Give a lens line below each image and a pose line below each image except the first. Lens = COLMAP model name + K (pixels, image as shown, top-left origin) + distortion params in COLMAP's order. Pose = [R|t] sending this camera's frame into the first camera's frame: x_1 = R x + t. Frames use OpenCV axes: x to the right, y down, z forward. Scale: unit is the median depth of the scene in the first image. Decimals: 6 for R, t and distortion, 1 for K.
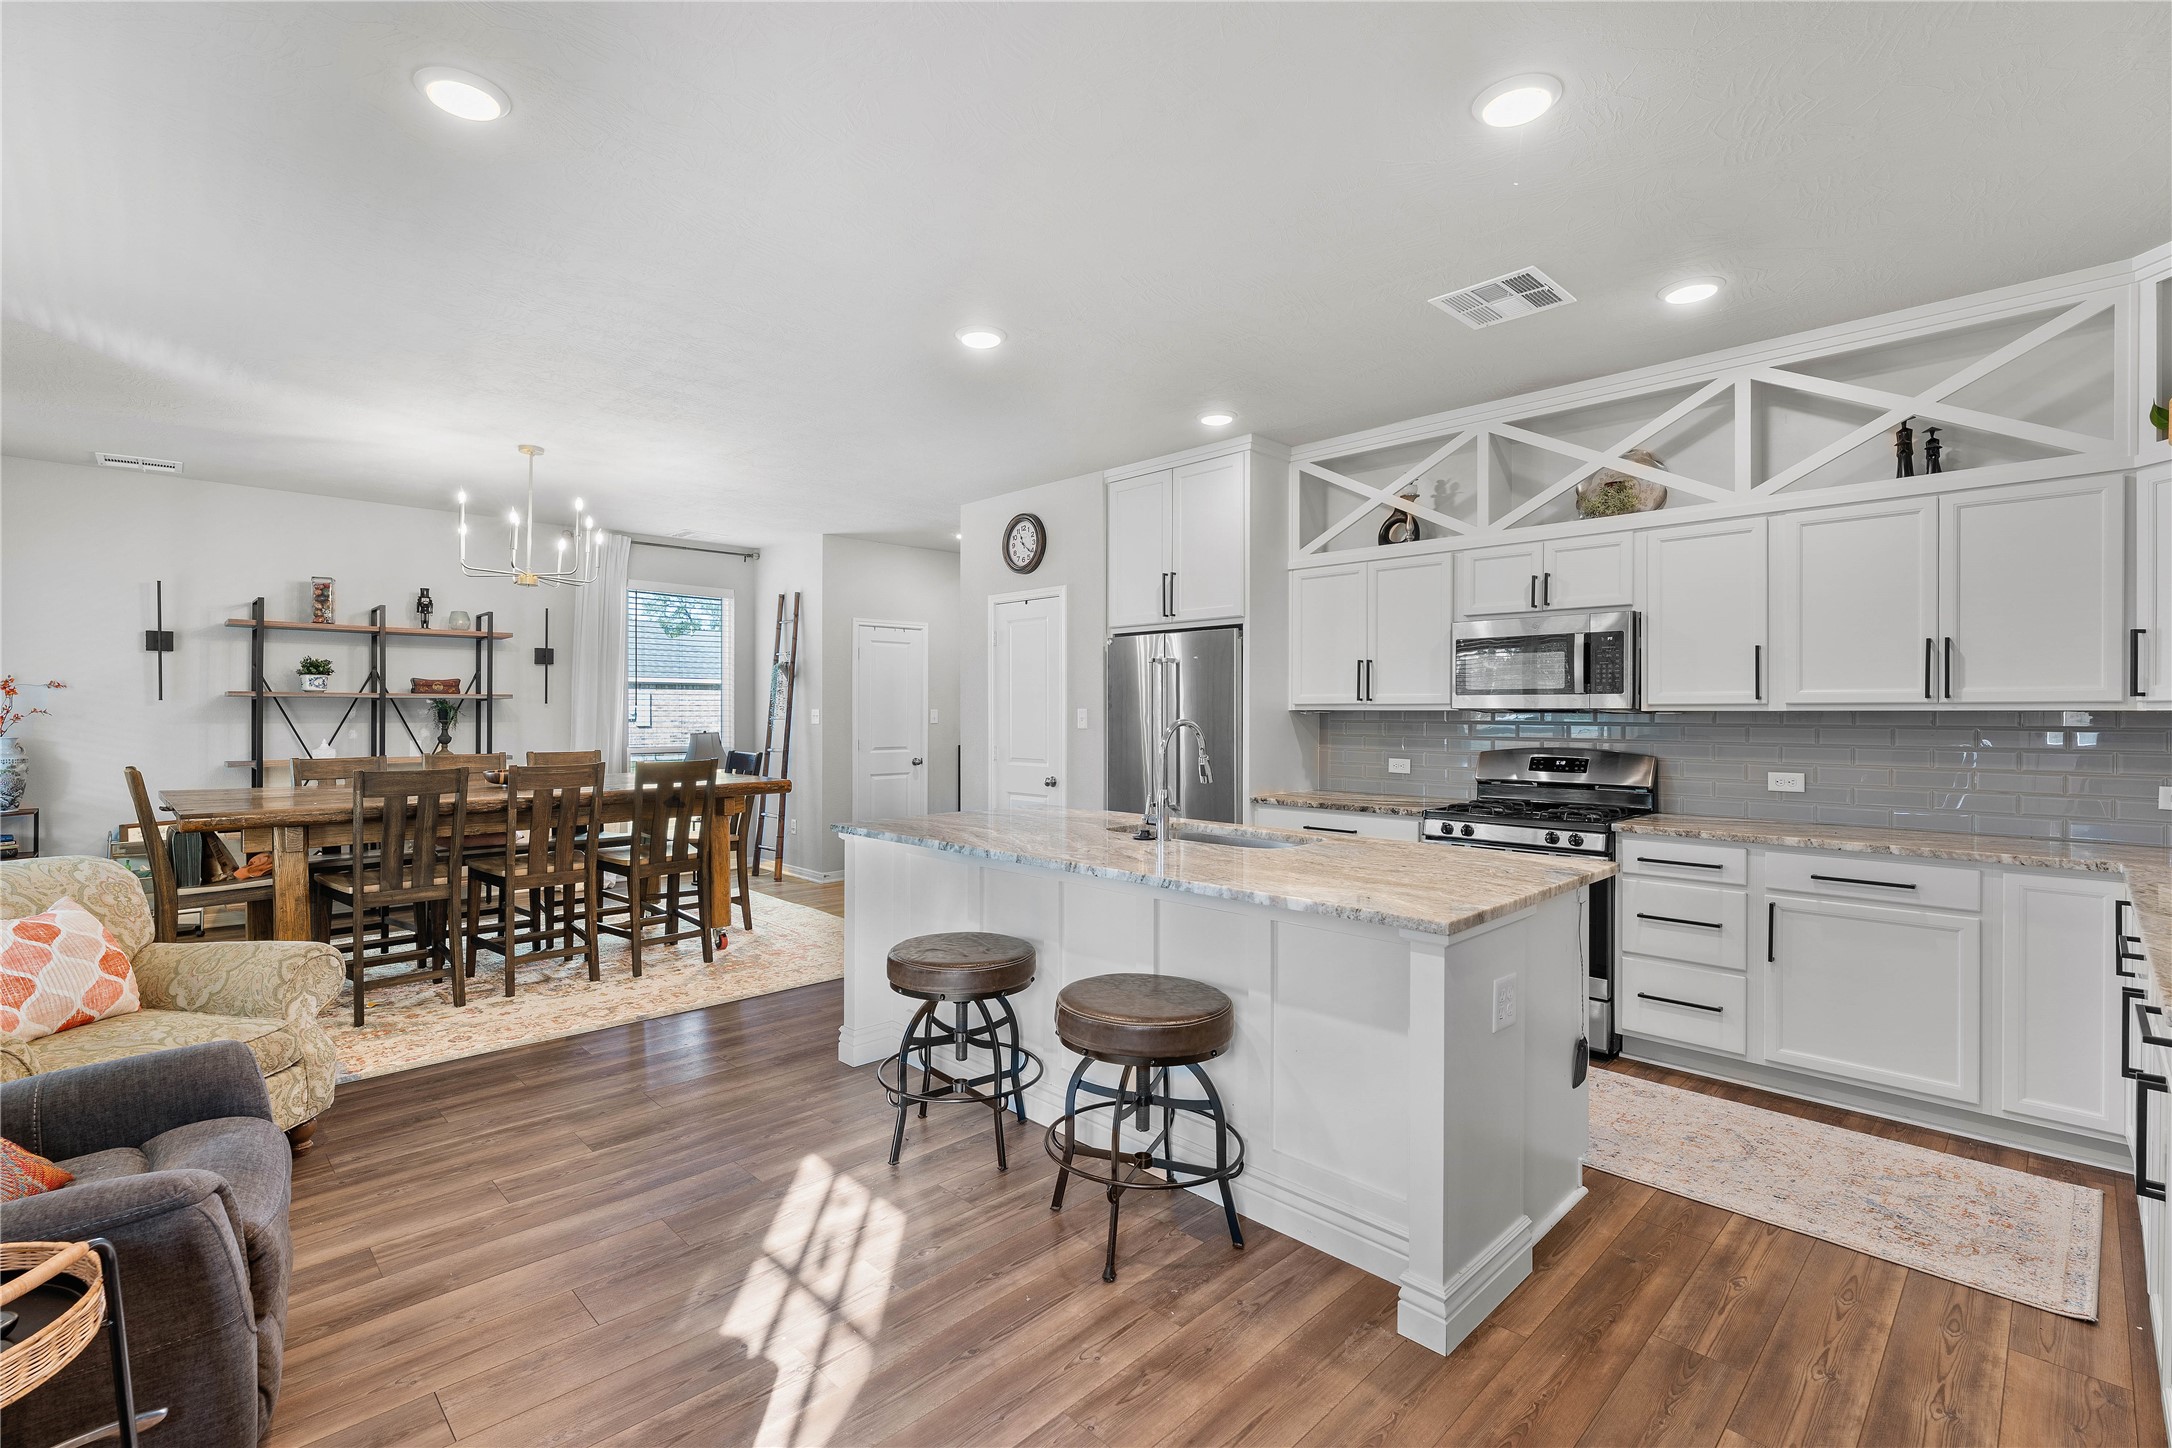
lens RADIAL K [[982.6, 0, 1089.4], [0, 982.6, 724.0], [0, 0, 1]] dist [-0.001479, 0.000387]
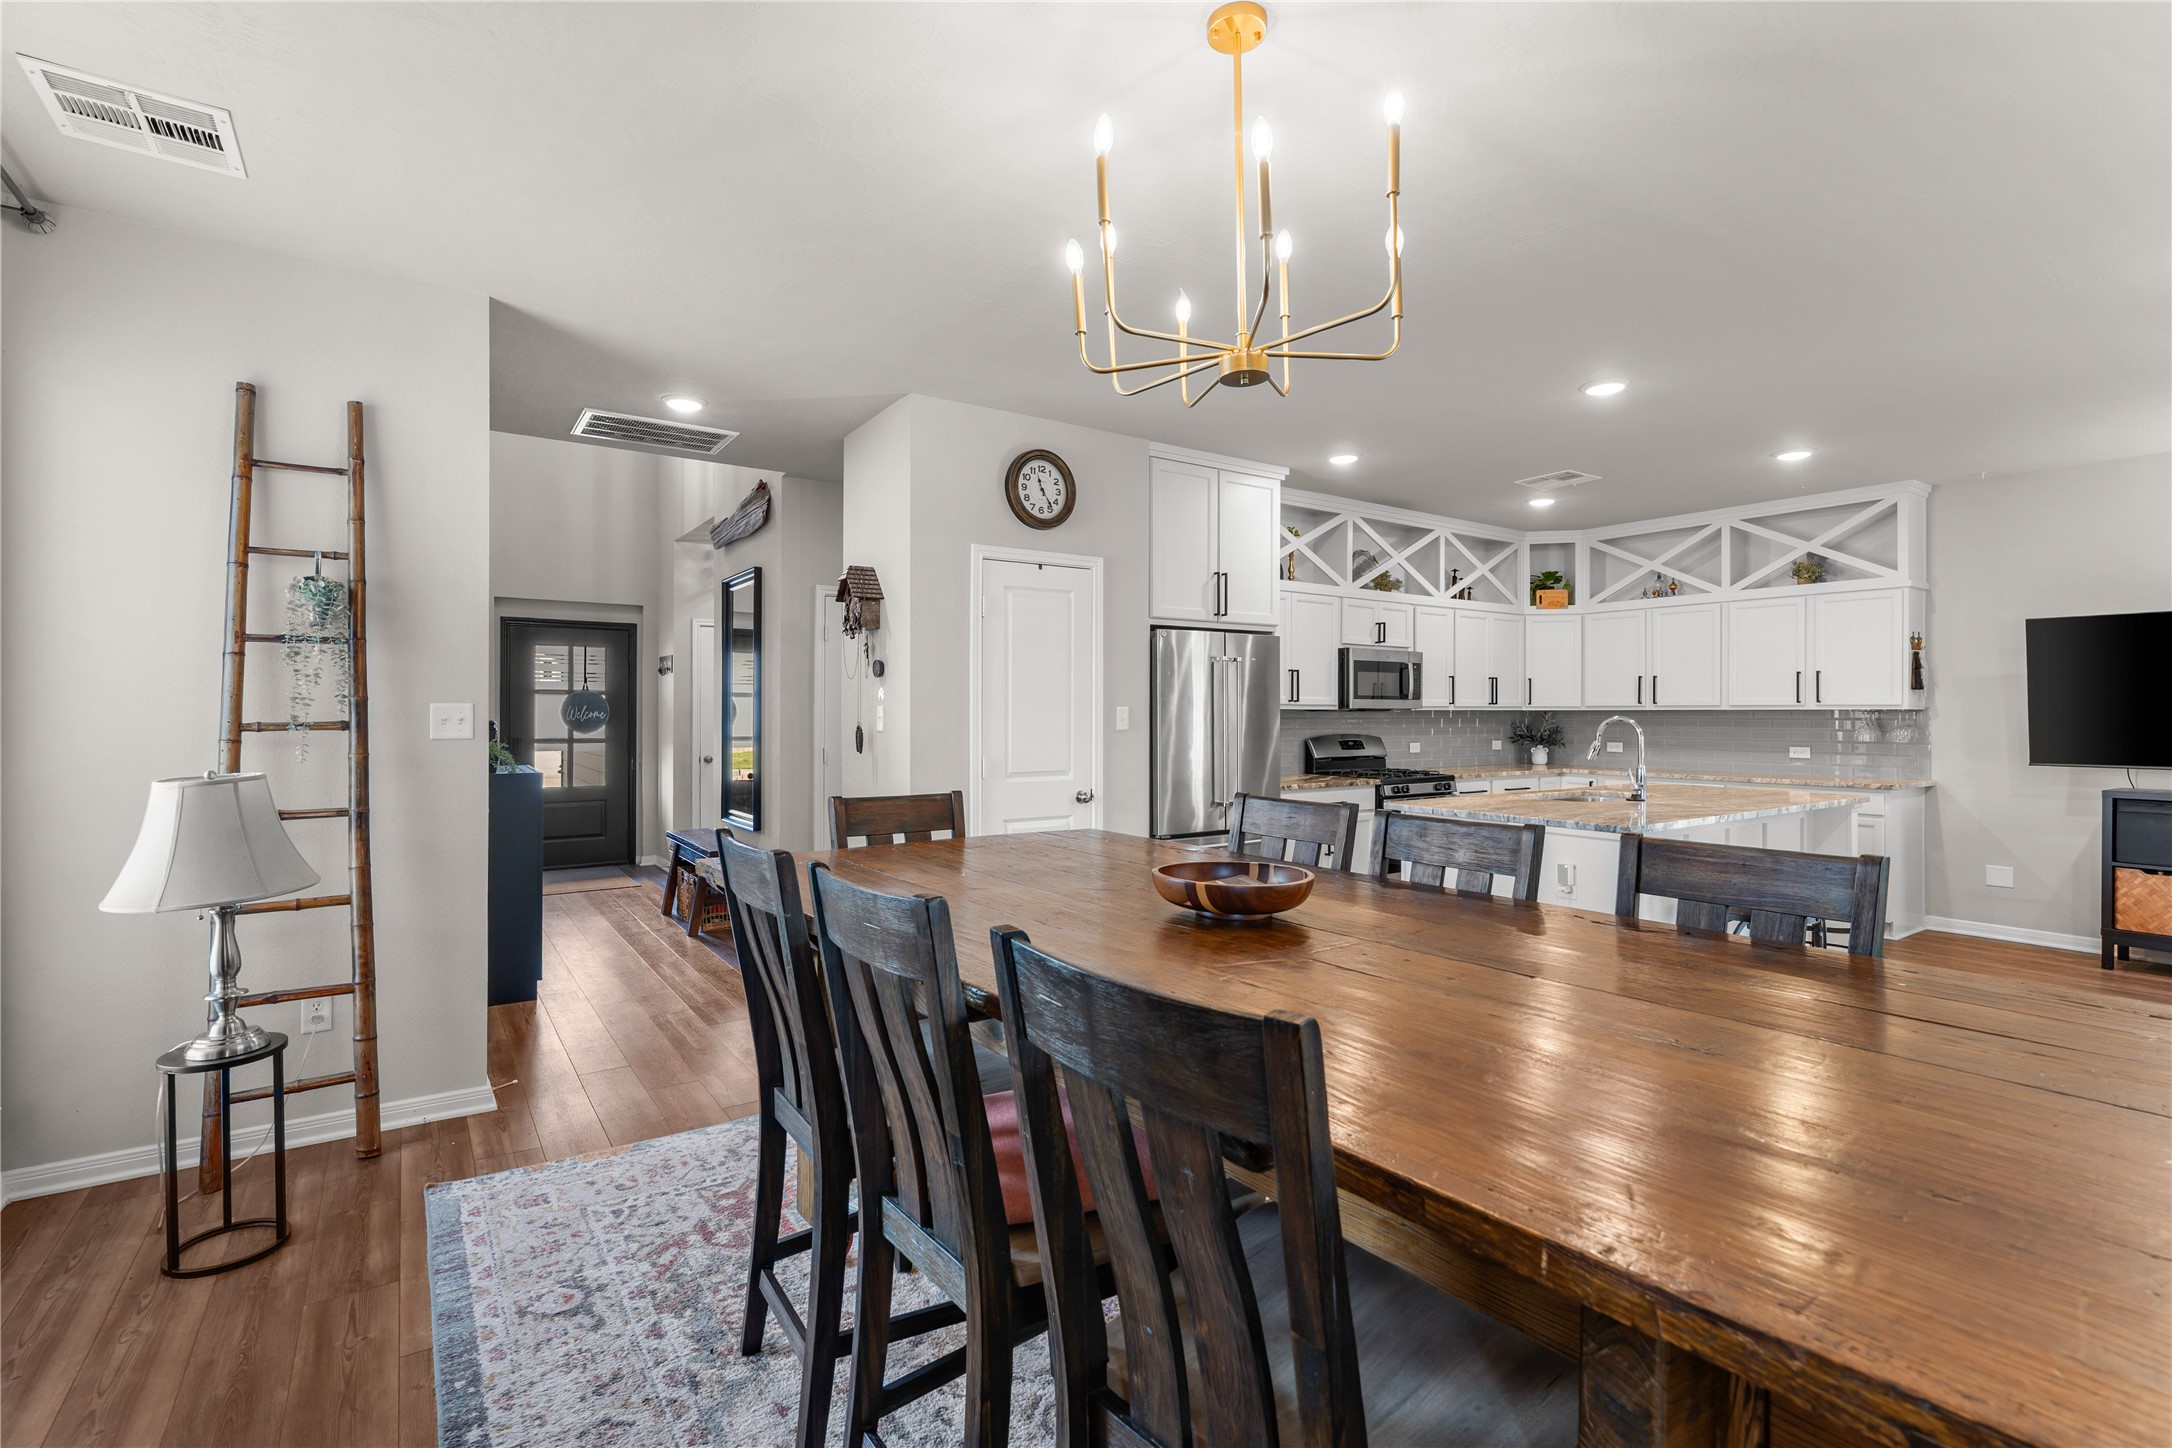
lens RADIAL K [[982.6, 0, 1062.4], [0, 982.6, 719.5], [0, 0, 1]] dist [-0.001479, 0.000387]
pose [[0.185323, -0.013527, 0.982585, -1.014555], [0.007732, 0.999894, 0.012307, -0.018748], [-0.982647, 0.005316, 0.185408, 1.053015]]
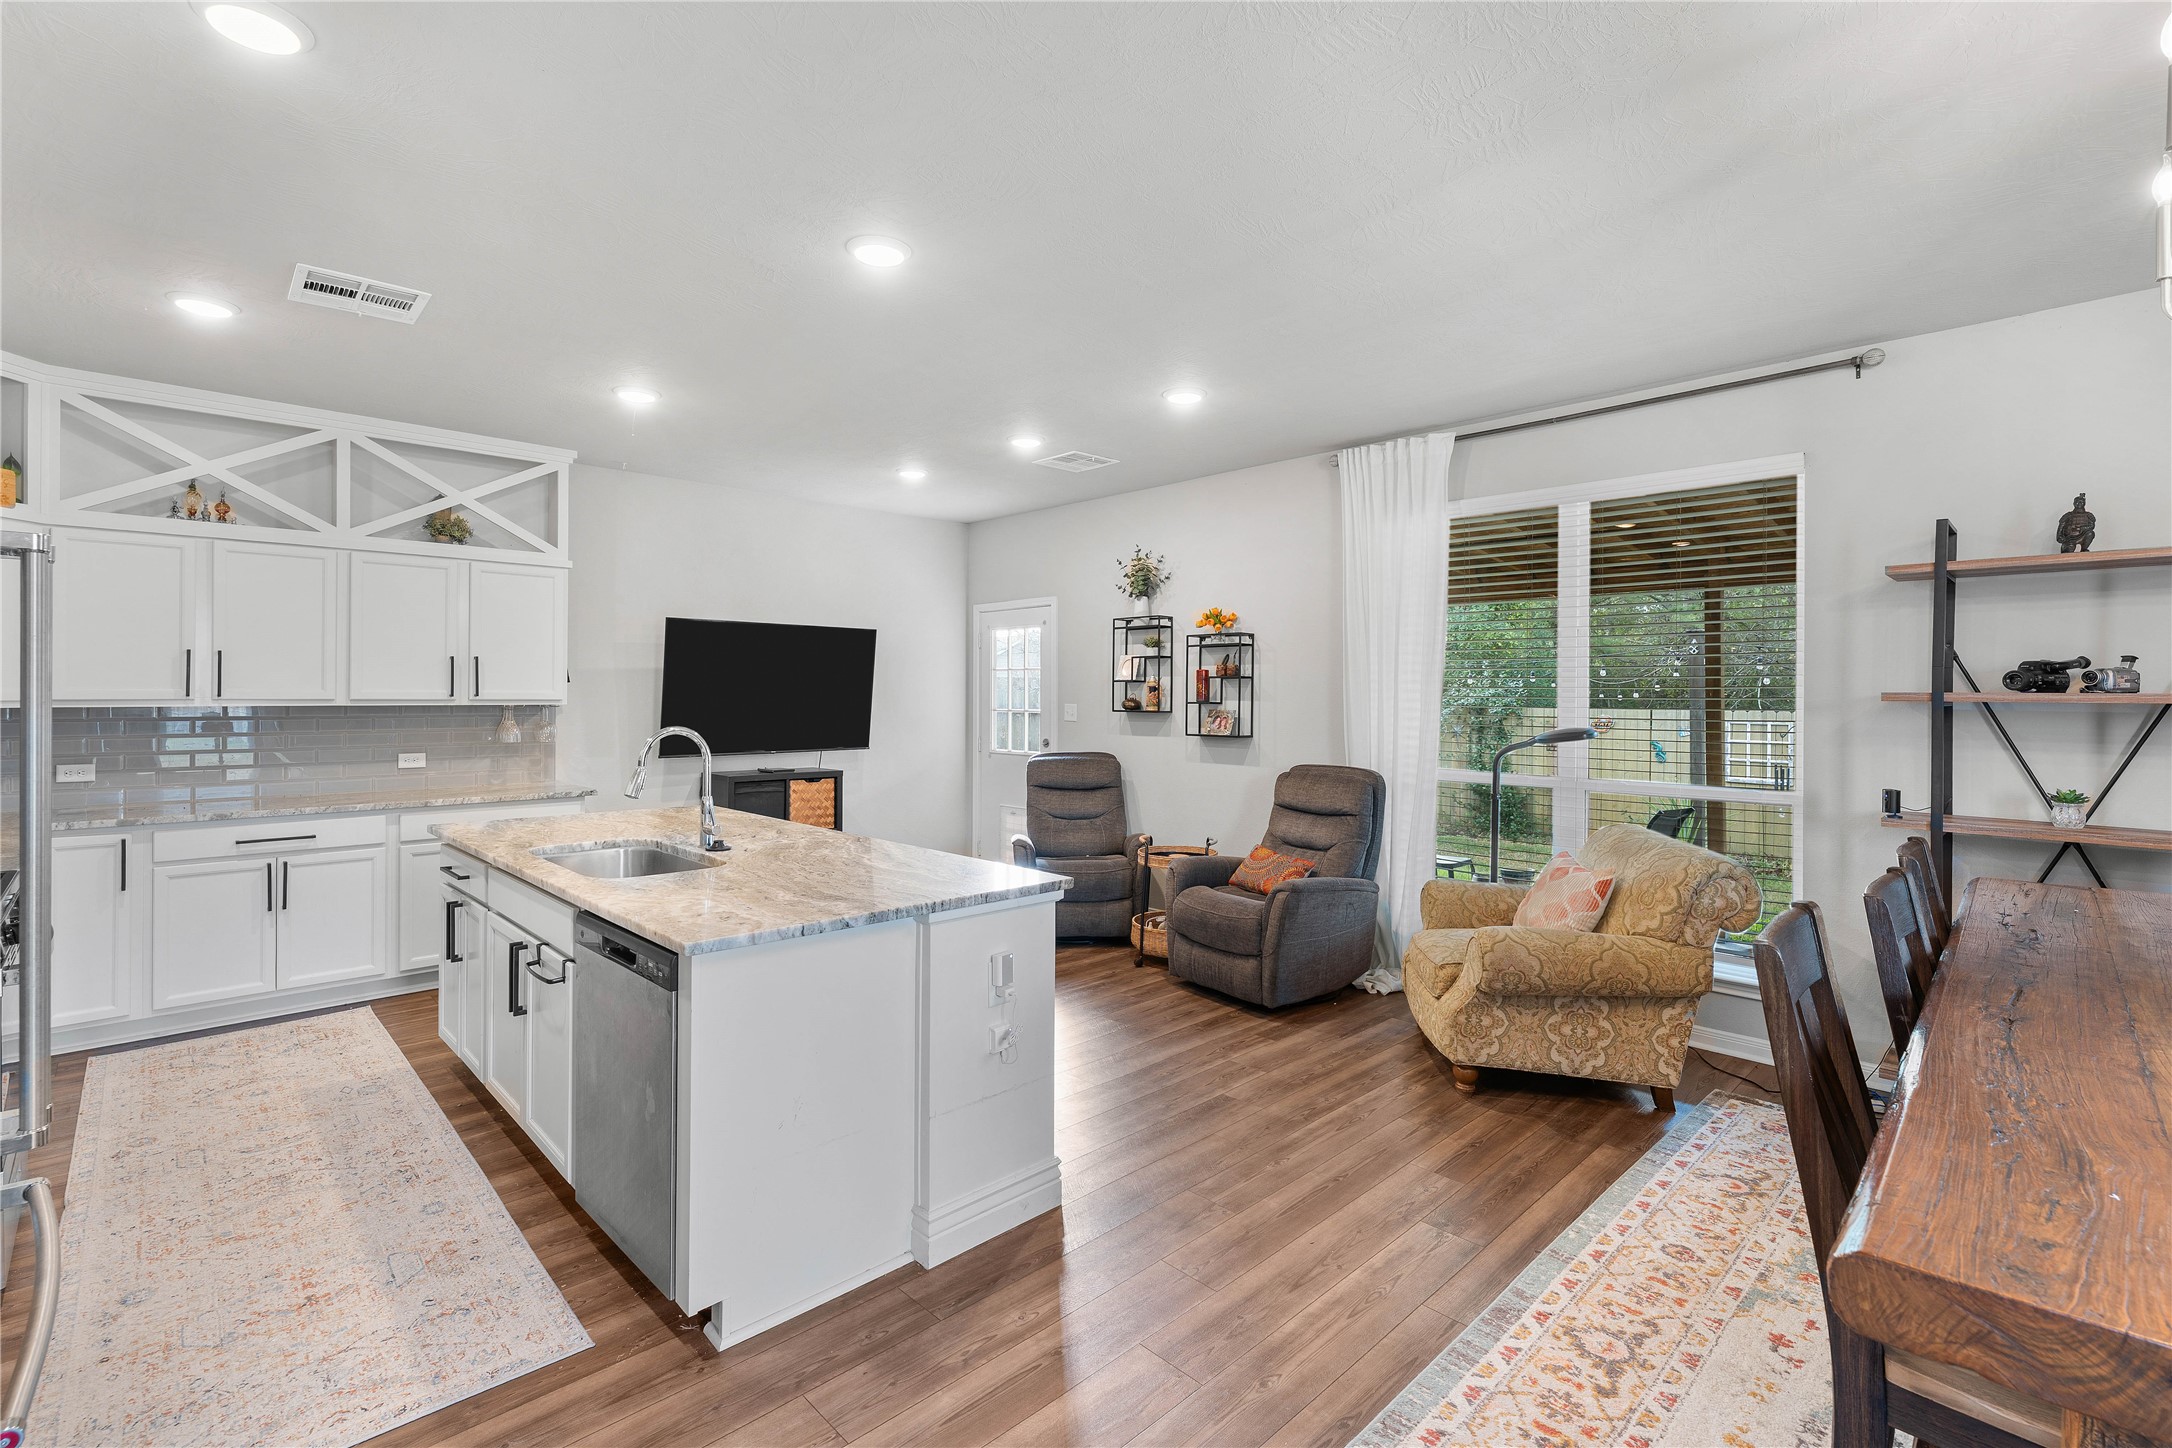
lens RADIAL K [[982.6, 0, 1097.8], [0, 982.6, 694.1], [0, 0, 1]] dist [-0.001479, 0.000387]
pose [[-0.999948, -0.007711, 0.006679, -0.221038], [-0.007656, 0.999938, 0.008113, -0.032441], [-0.006741, 0.008062, -0.999945, 1.338204]]
